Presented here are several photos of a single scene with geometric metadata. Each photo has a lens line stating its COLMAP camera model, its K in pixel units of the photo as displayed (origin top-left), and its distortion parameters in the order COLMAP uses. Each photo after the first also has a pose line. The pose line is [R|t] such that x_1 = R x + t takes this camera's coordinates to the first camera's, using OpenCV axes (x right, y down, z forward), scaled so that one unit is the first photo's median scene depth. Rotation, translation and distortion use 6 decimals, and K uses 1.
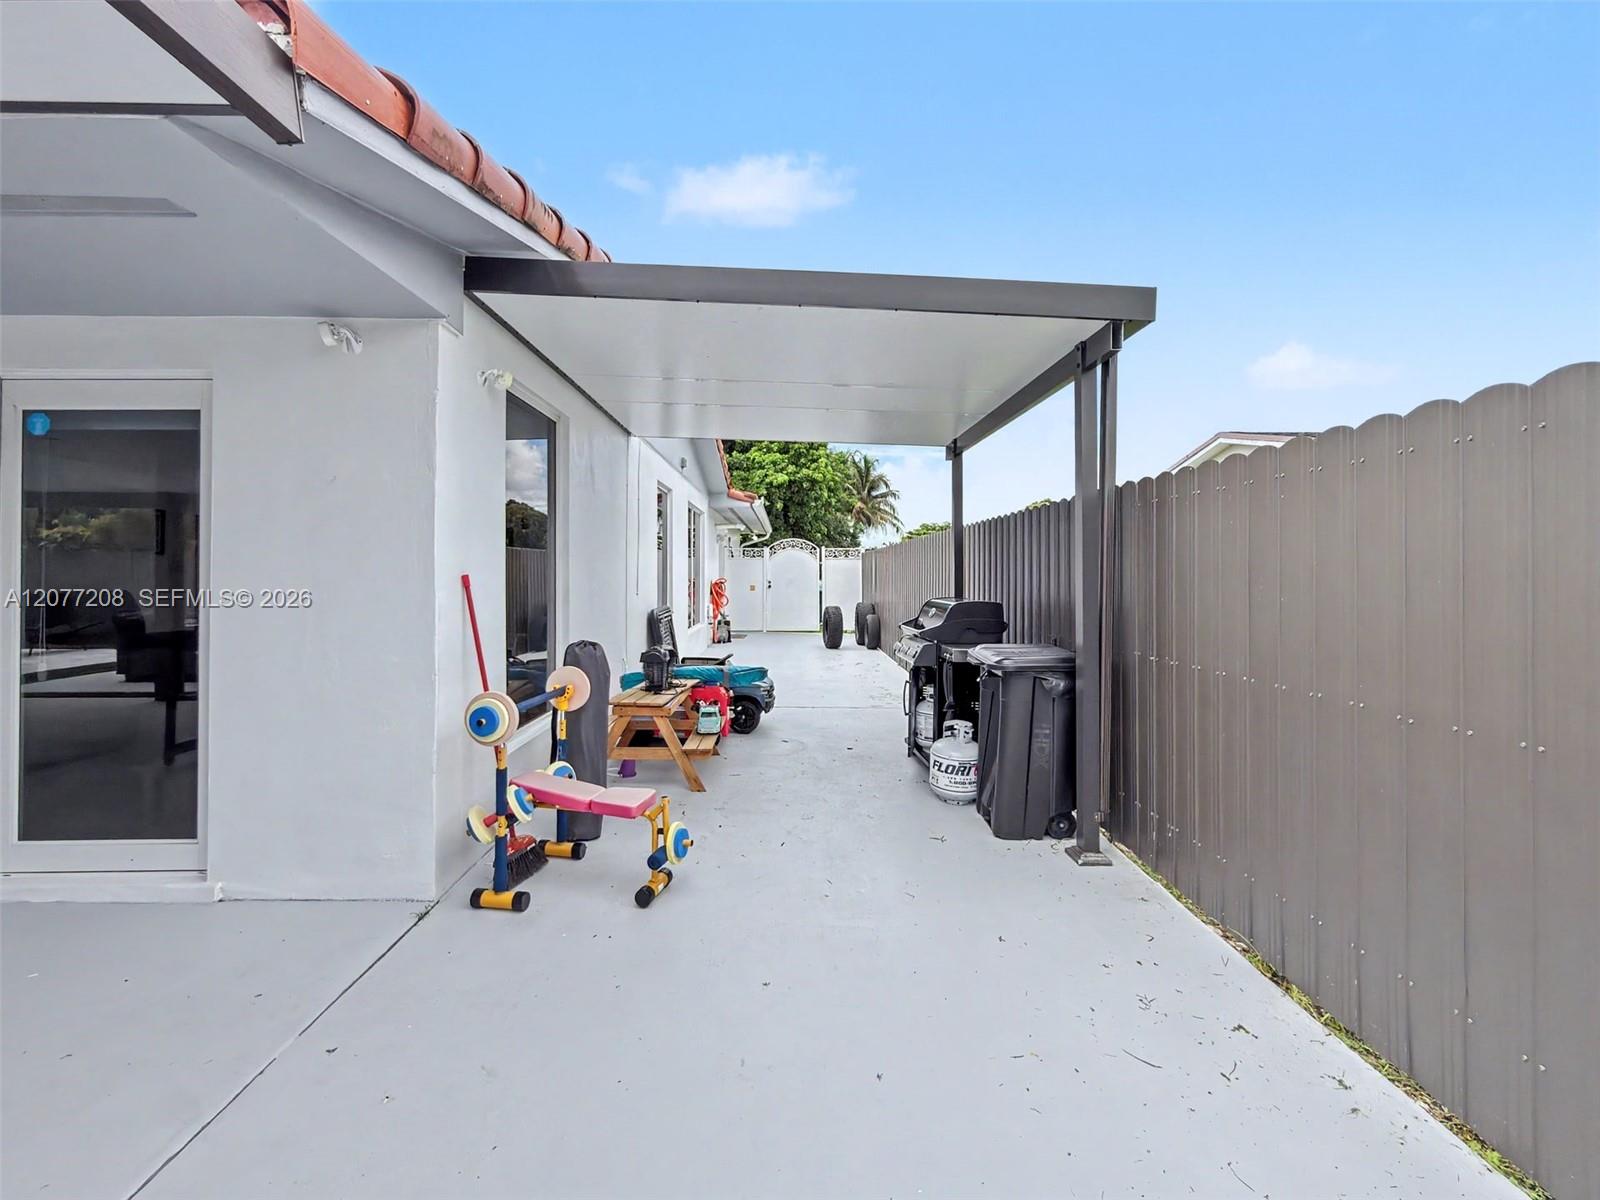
lens RADIAL K [[665.7, 0, 808.1], [0, 665.7, 562.4], [0, 0, 1]] dist [-0.001774, -0.000191]
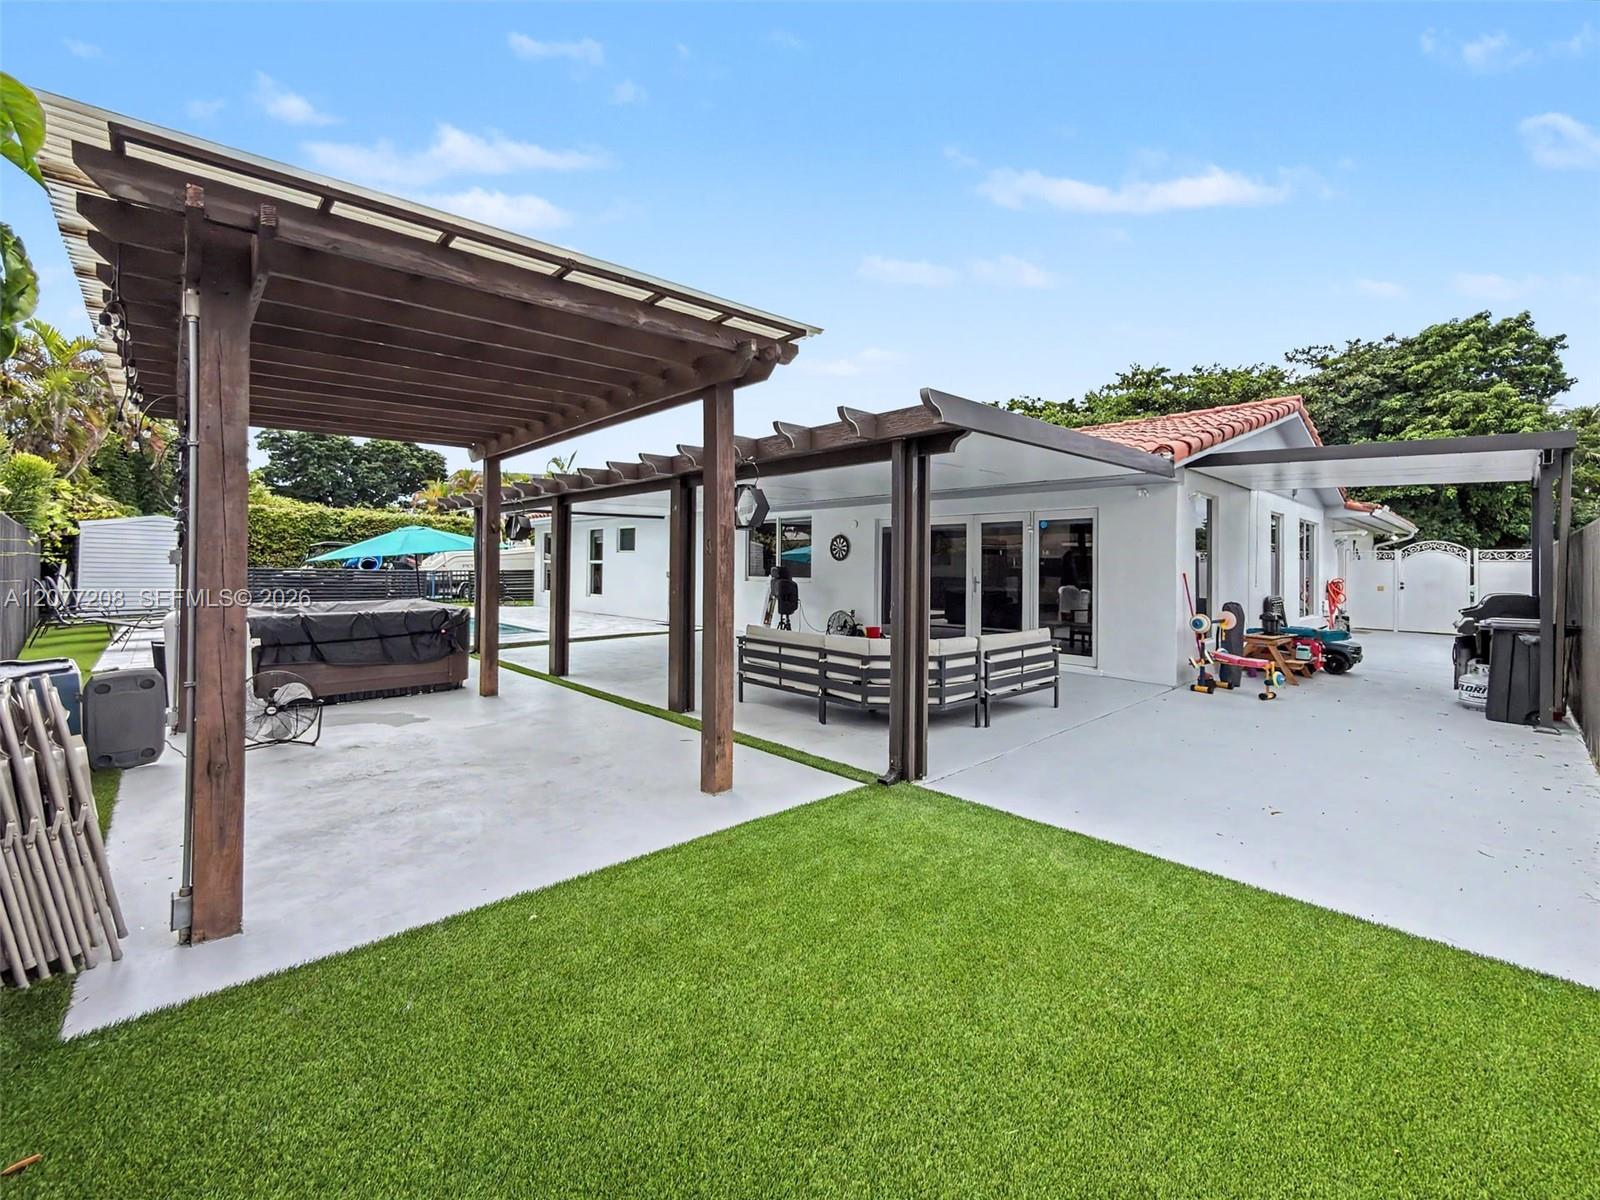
lens RADIAL K [[665.7, 0, 808.1], [0, 665.7, 562.4], [0, 0, 1]] dist [-0.001774, -0.000191]
pose [[0.671064, 0.003227, -0.741392, 0.242102], [-0.000882, 0.999993, 0.003554, -0.016429], [0.741399, -0.001732, 0.671062, -1.024556]]
